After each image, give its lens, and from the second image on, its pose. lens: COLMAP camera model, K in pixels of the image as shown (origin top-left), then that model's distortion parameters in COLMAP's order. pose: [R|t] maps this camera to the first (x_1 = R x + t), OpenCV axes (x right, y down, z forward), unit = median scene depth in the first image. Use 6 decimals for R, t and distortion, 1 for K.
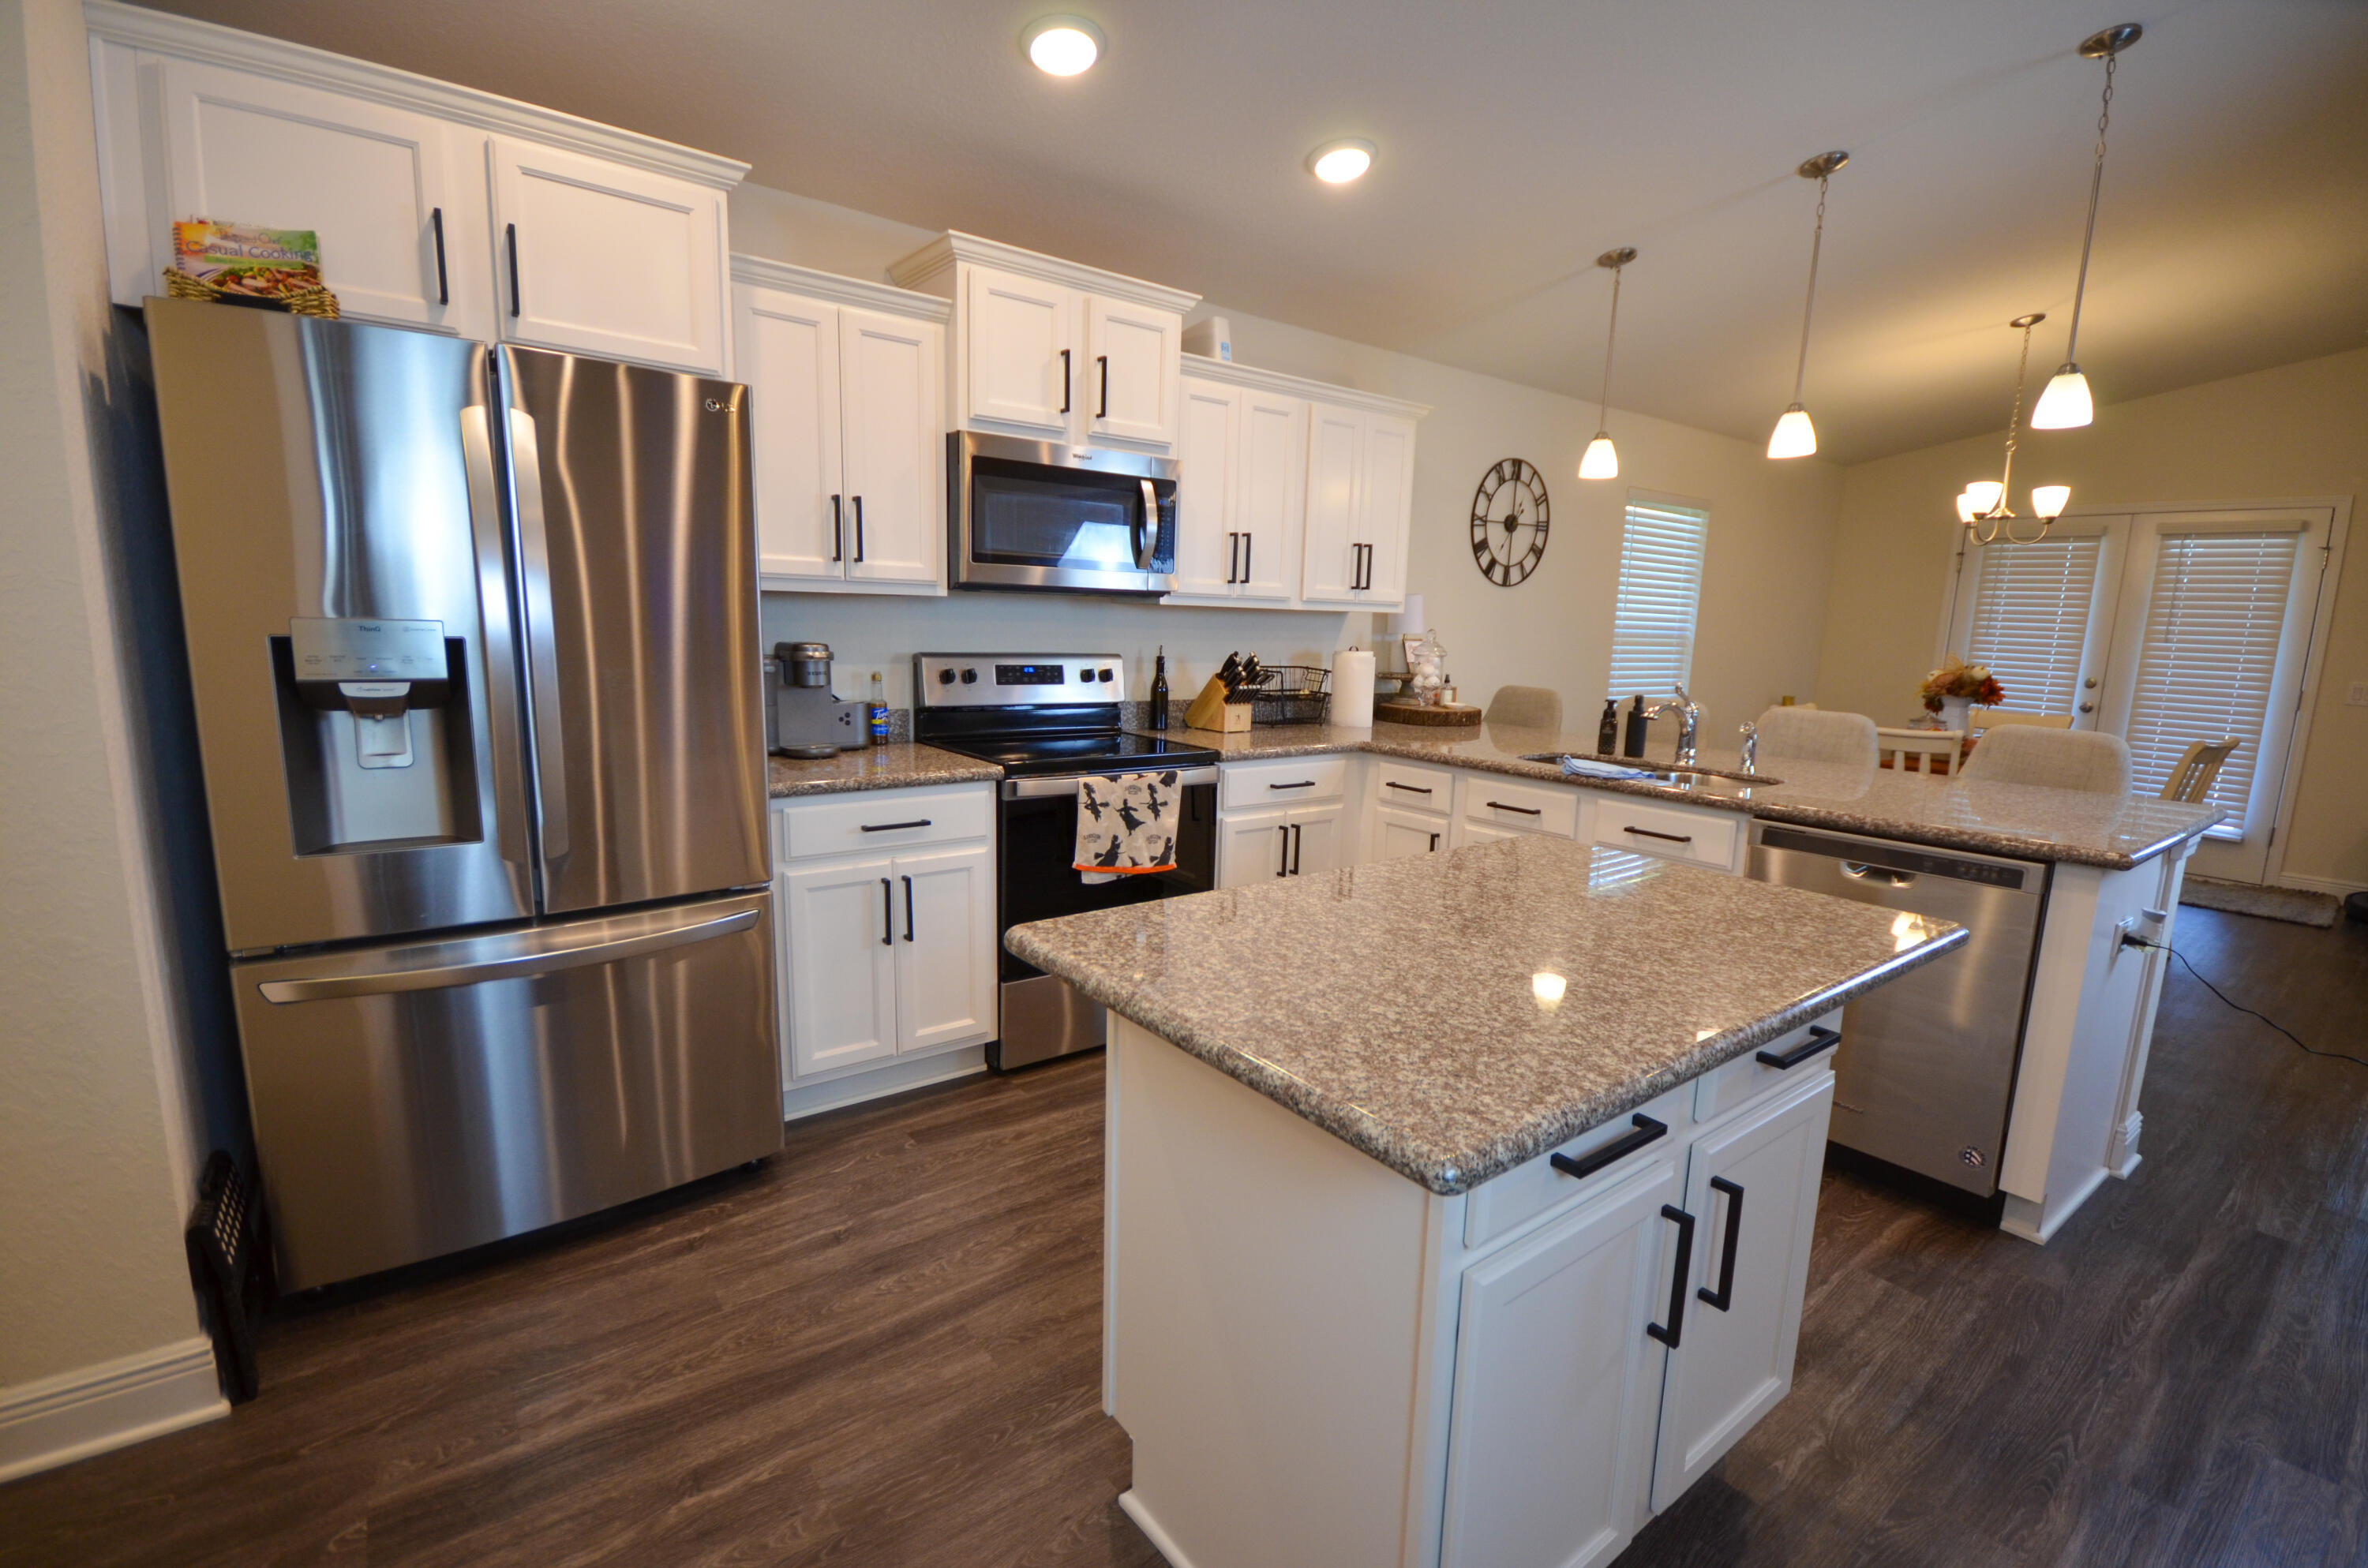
lens RADIAL K [[1036.4, 0, 1185.4], [0, 1036.4, 788.6], [0, 0, 1]] dist [0.011136, -0.014084]
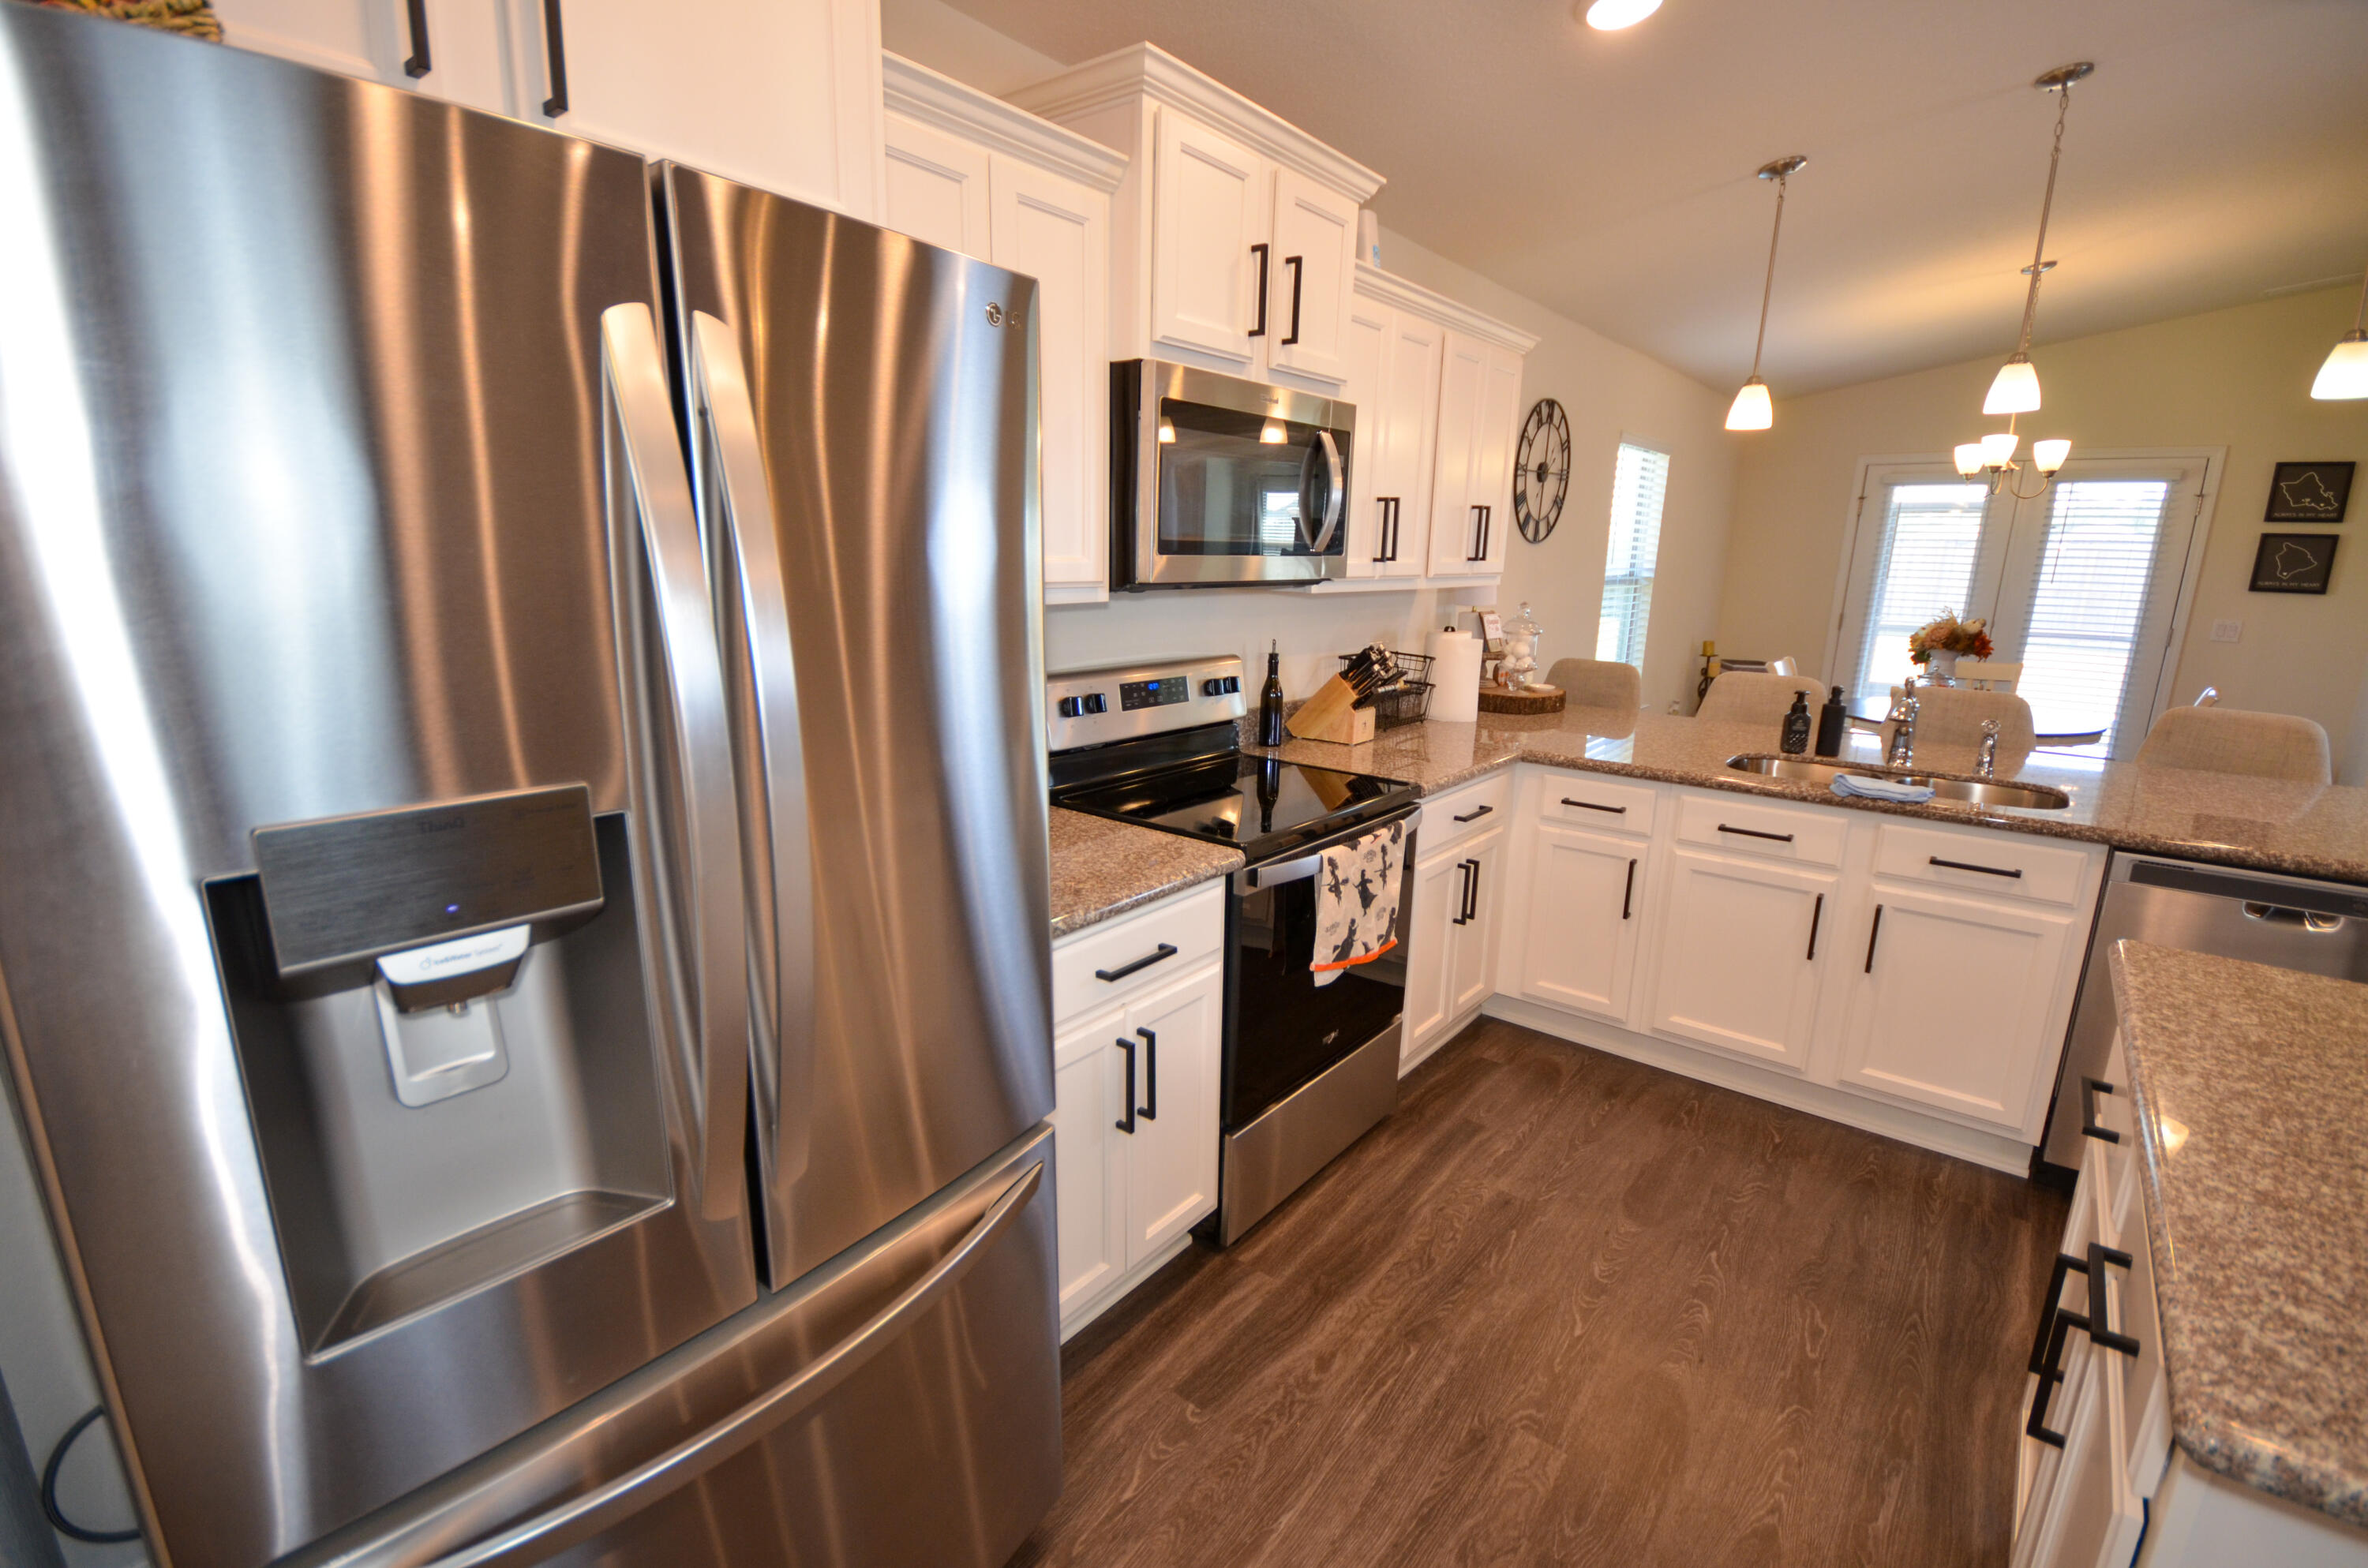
lens RADIAL K [[1036.4, 0, 1187.0], [0, 1036.4, 792.5], [0, 0, 1]] dist [0.011136, -0.014084]
pose [[0.970815, -0.066810, 0.230334, -0.319715], [0.049630, 0.995591, 0.079596, -0.101717], [-0.234636, -0.065842, 0.969851, 0.279380]]
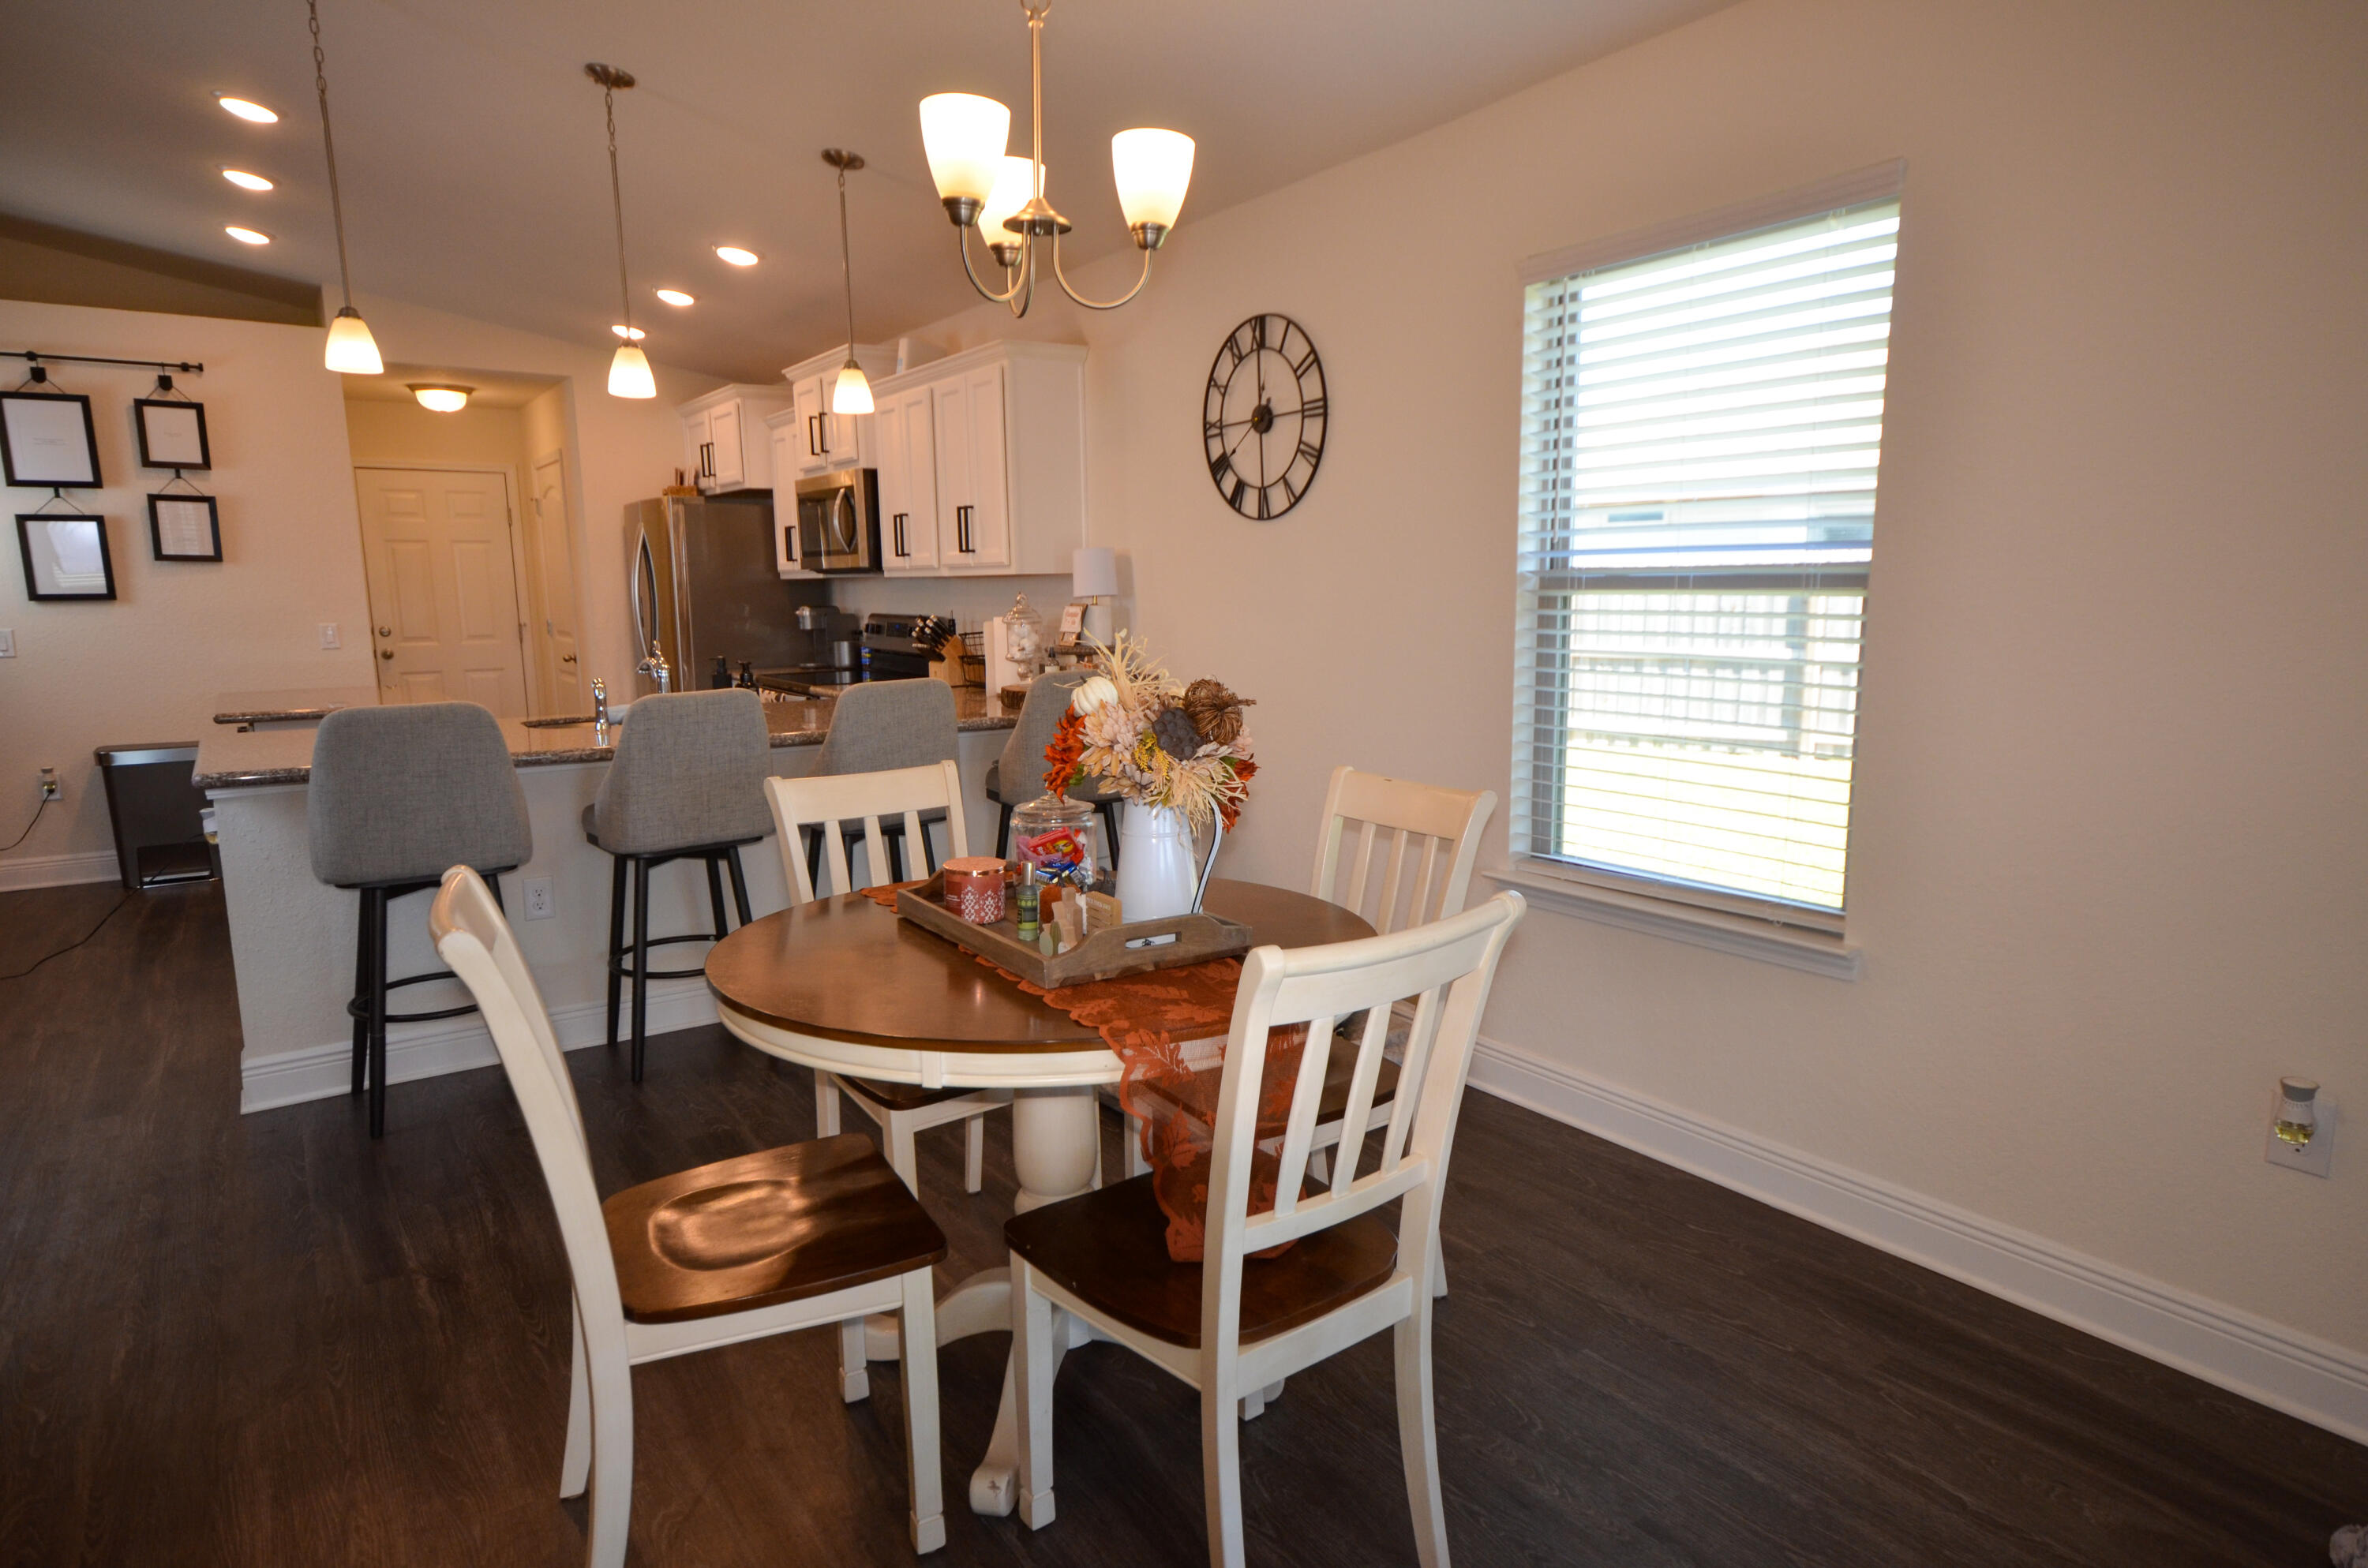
lens RADIAL K [[1302.5, 0, 1202.3], [0, 1302.5, 780.6], [0, 0, 1]] dist [0.017164, 0.003705]
pose [[-0.021480, 0.127656, -0.991586, 1.705903], [-0.151345, 0.979970, 0.129439, -0.210585], [0.988248, 0.152852, -0.001729, 1.520357]]
